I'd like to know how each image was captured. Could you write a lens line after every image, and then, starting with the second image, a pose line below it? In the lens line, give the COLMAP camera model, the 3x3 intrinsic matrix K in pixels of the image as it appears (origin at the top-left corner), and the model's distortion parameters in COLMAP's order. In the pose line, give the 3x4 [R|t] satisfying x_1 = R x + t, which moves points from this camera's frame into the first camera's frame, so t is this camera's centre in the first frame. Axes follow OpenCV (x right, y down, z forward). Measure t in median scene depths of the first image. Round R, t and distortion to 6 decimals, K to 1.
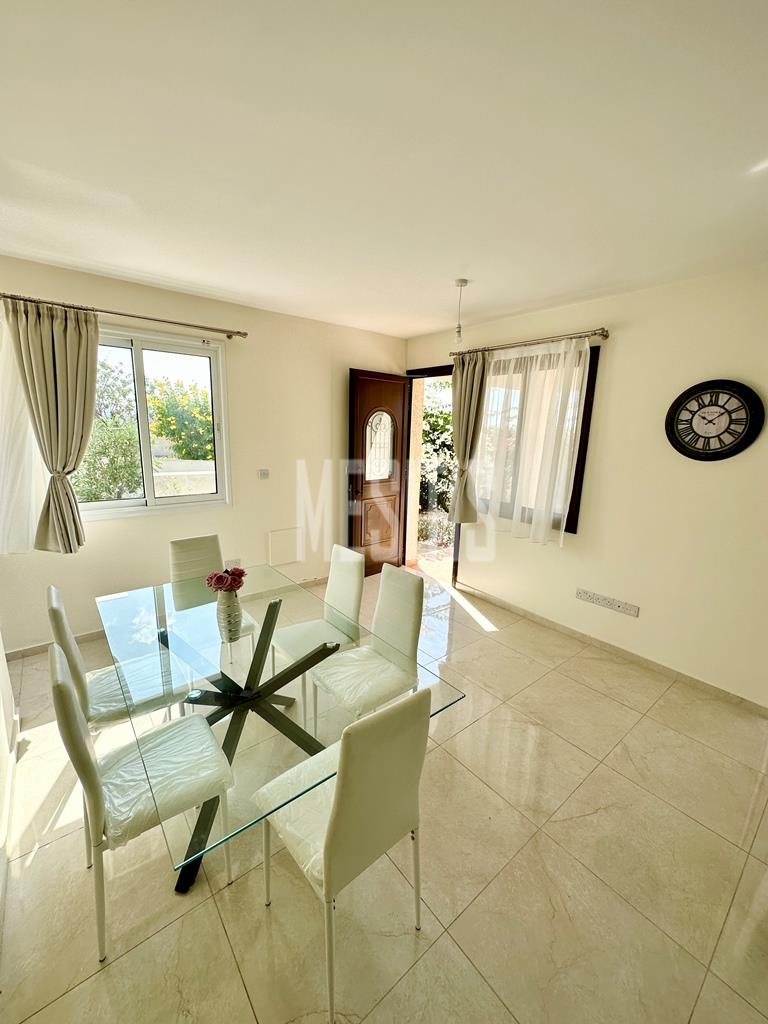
lens RADIAL K [[408.9, 0, 381.6], [0, 408.9, 513.6], [0, 0, 1]] dist [-0.003497, 0.001785]
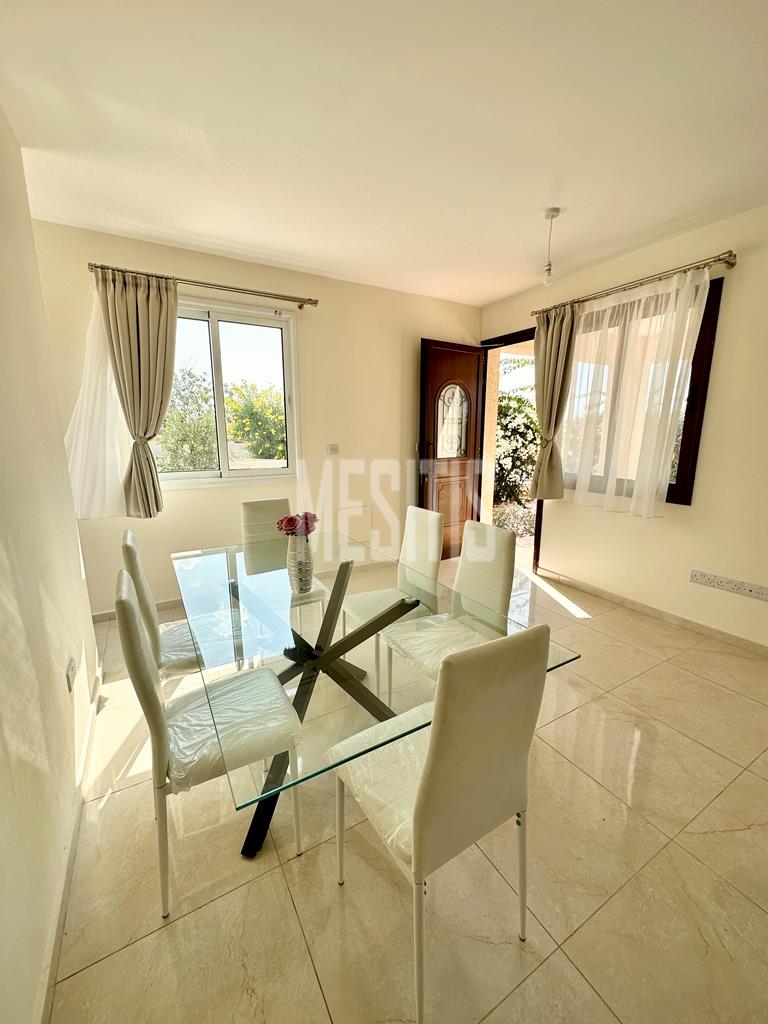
lens RADIAL K [[408.9, 0, 382.2], [0, 408.9, 513.0], [0, 0, 1]] dist [-0.003497, 0.001785]
pose [[0.988121, 0.001540, -0.153671, -0.032883], [-0.003444, 0.999921, -0.012125, 0.097929], [0.153640, 0.012510, 0.988048, 0.079088]]
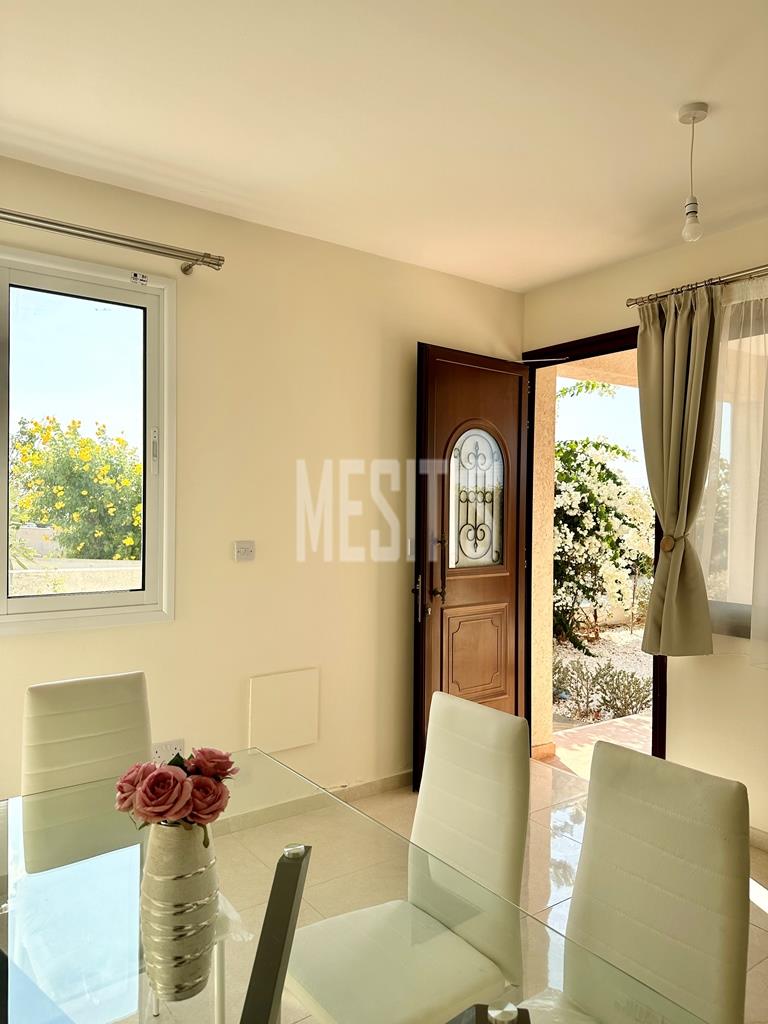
lens RADIAL K [[727.1, 0, 382.8], [0, 727.1, 522.0], [0, 0, 1]] dist [0.033379, -0.032681]
pose [[0.998573, -0.014706, -0.051331, -0.121710], [0.004704, 0.981818, -0.189768, 0.043354], [0.053188, 0.189256, 0.980486, 0.264245]]
